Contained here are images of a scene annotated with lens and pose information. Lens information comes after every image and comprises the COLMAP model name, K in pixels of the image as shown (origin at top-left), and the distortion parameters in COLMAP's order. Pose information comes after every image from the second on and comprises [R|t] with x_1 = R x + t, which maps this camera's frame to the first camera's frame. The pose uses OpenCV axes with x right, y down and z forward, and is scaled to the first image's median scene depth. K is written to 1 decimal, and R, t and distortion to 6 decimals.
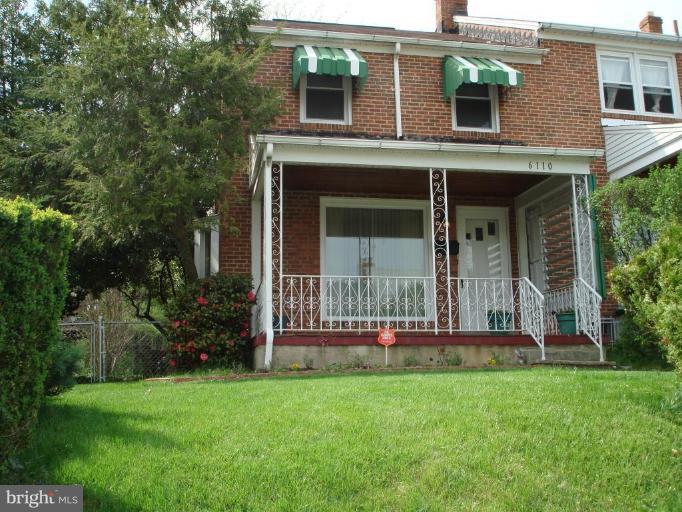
lens RADIAL K [[759.0, 0, 341.0], [0, 759.0, 256.0], [0, 0, 1]] dist [-0.104833, -0.018540]
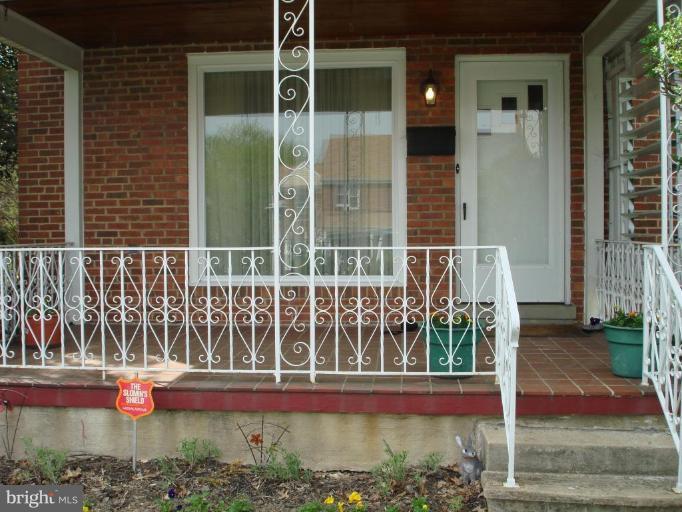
lens RADIAL K [[759.0, 0, 341.0], [0, 759.0, 256.0], [0, 0, 1]] dist [-0.104833, -0.018540]
pose [[0.964329, 0.014762, -0.264296, 0.222947], [0.039807, 0.979003, 0.199924, -0.040872], [0.261697, -0.203313, 0.943493, 0.507252]]
